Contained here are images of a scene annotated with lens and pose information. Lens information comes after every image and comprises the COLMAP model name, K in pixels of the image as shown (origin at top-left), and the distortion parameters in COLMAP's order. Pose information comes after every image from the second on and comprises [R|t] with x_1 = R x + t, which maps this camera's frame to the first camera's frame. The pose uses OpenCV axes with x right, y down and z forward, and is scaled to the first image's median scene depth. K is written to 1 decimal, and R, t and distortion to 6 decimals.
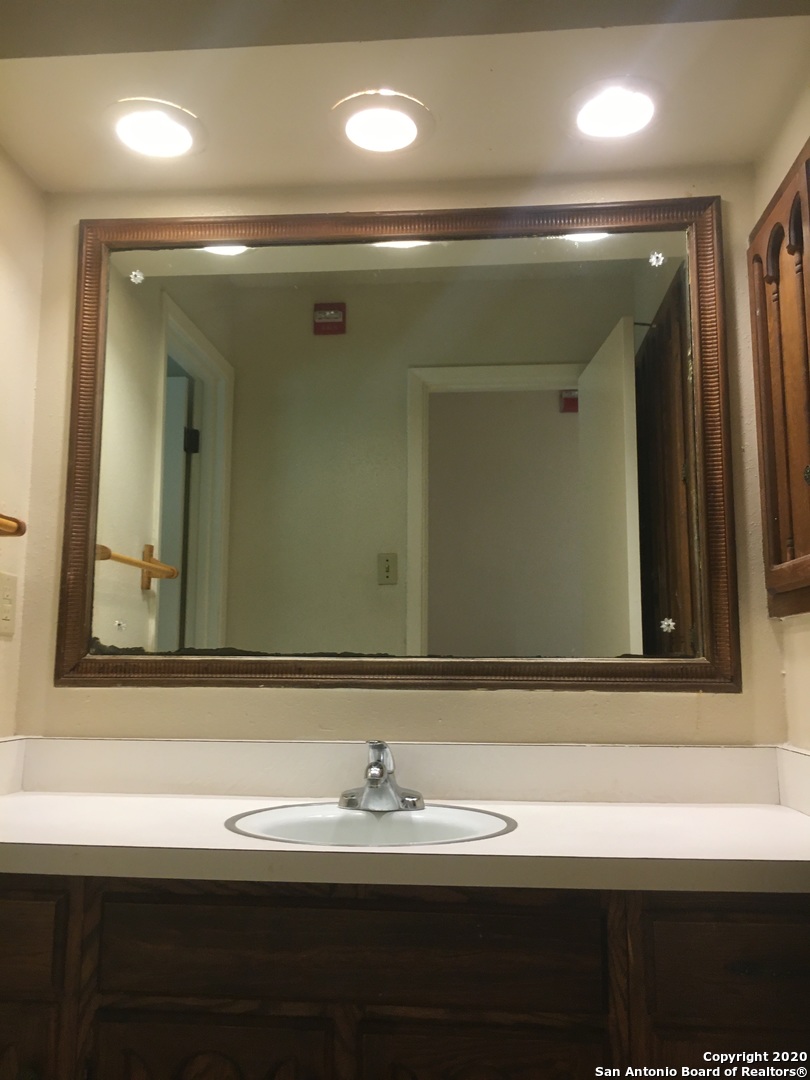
lens RADIAL K [[917.3, 0, 397.9], [0, 917.3, 536.4], [0, 0, 1]] dist [-0.007429, -0.005537]
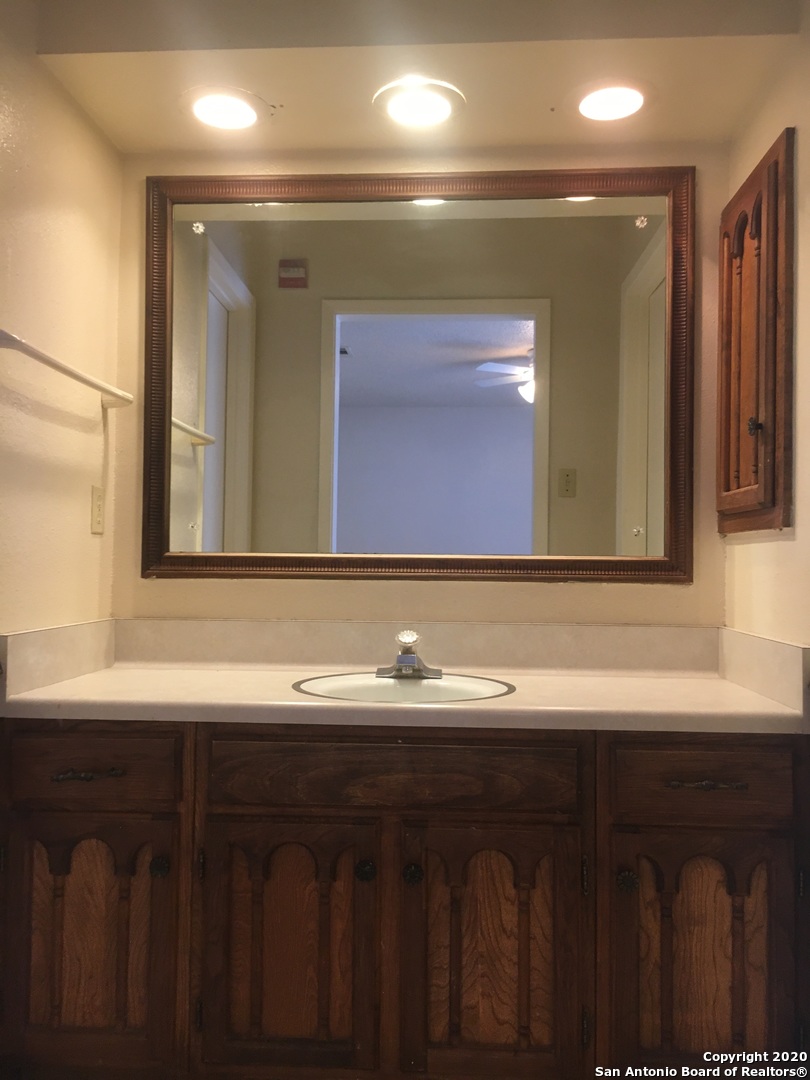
lens RADIAL K [[917.3, 0, 409.7], [0, 917.3, 546.3], [0, 0, 1]] dist [-0.007429, -0.005537]
pose [[0.998378, 0.020743, 0.053022, -0.078109], [-0.026704, 0.993085, 0.114318, -0.027534], [-0.050284, -0.115548, 0.992028, -0.220692]]
